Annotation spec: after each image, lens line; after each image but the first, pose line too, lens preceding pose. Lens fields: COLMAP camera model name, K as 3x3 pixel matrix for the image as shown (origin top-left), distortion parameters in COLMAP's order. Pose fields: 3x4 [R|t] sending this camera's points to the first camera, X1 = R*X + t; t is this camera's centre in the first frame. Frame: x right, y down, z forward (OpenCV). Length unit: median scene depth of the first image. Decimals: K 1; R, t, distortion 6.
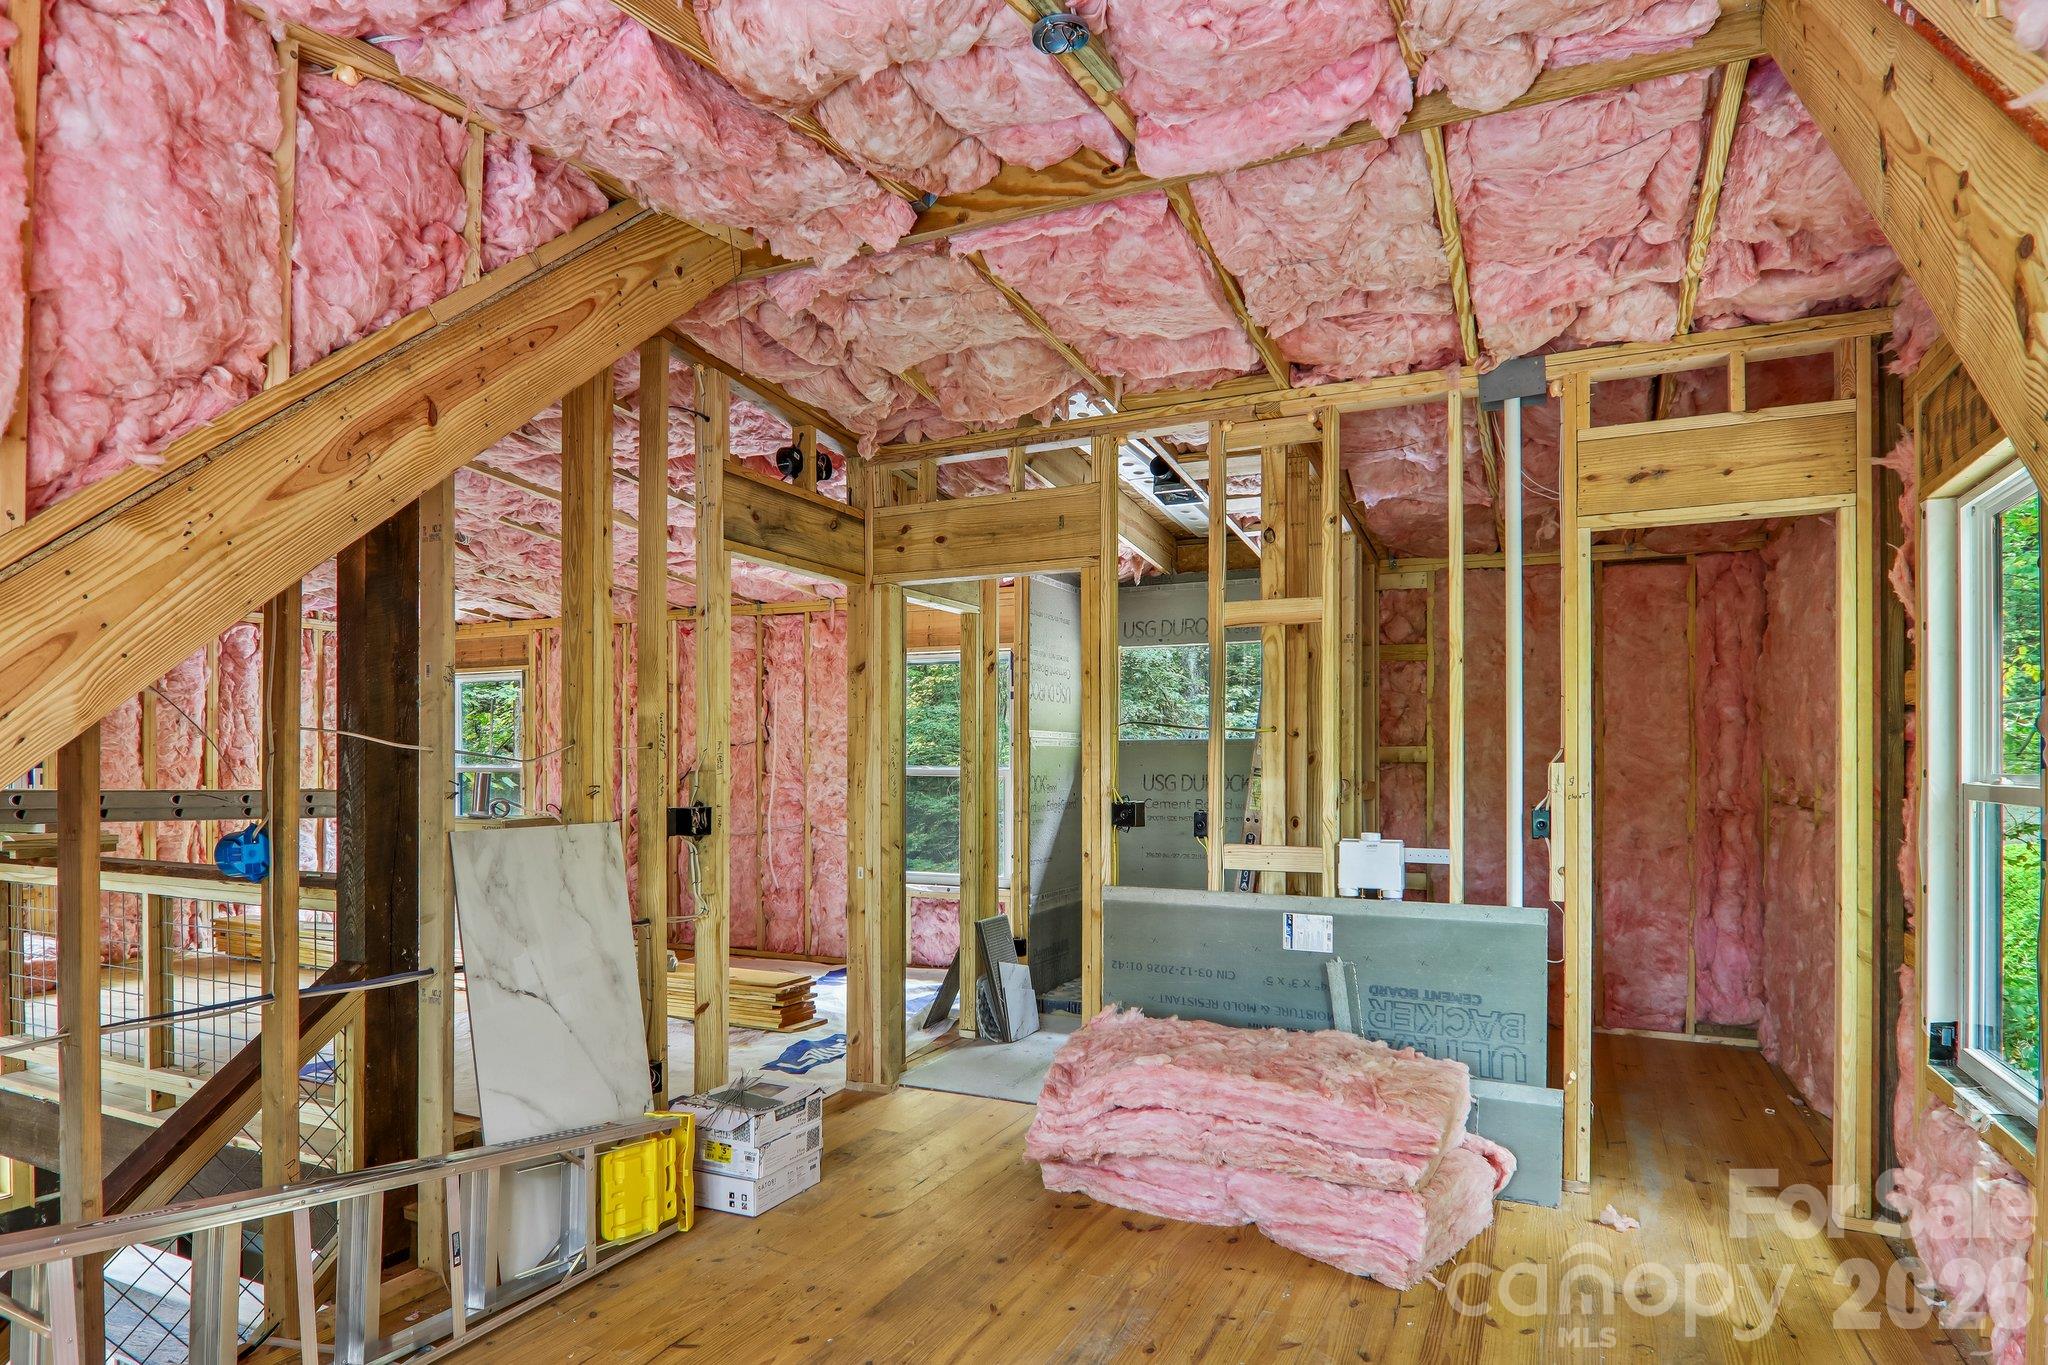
lens RADIAL K [[1149.7, 0, 1040.6], [0, 1149.7, 758.6], [0, 0, 1]] dist [0.002984, -0.015853]
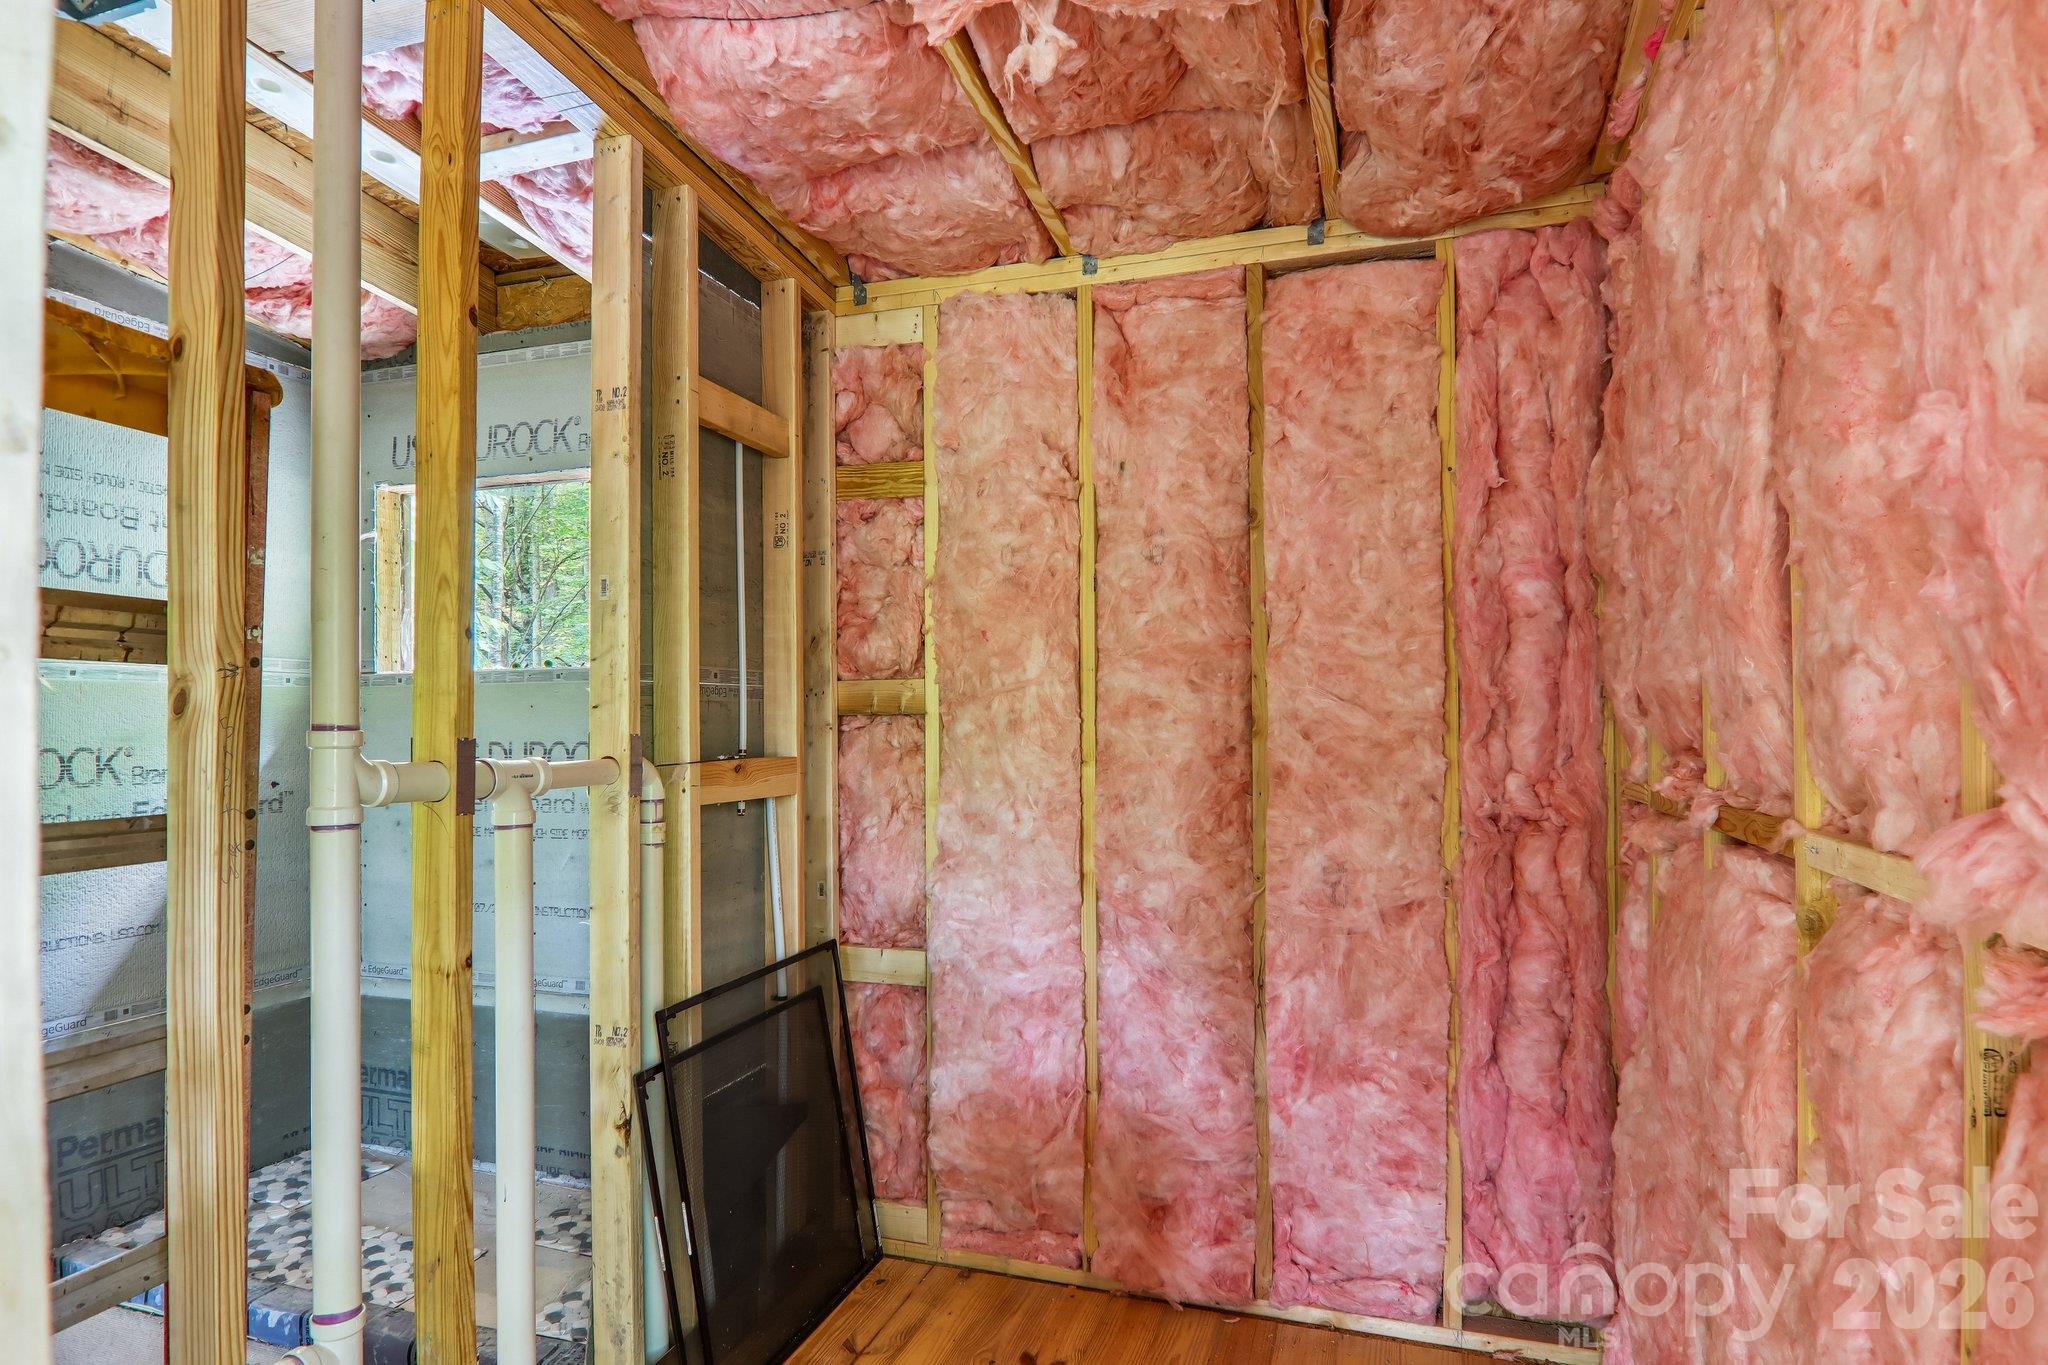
lens RADIAL K [[1149.7, 0, 1027.0], [0, 1149.7, 700.7], [0, 0, 1]] dist [0.002984, -0.015853]
pose [[0.991428, -0.007884, 0.130420, 0.349963], [0.008229, 0.999964, -0.002101, -0.000521], [-0.130399, 0.003156, 0.991457, 0.586572]]
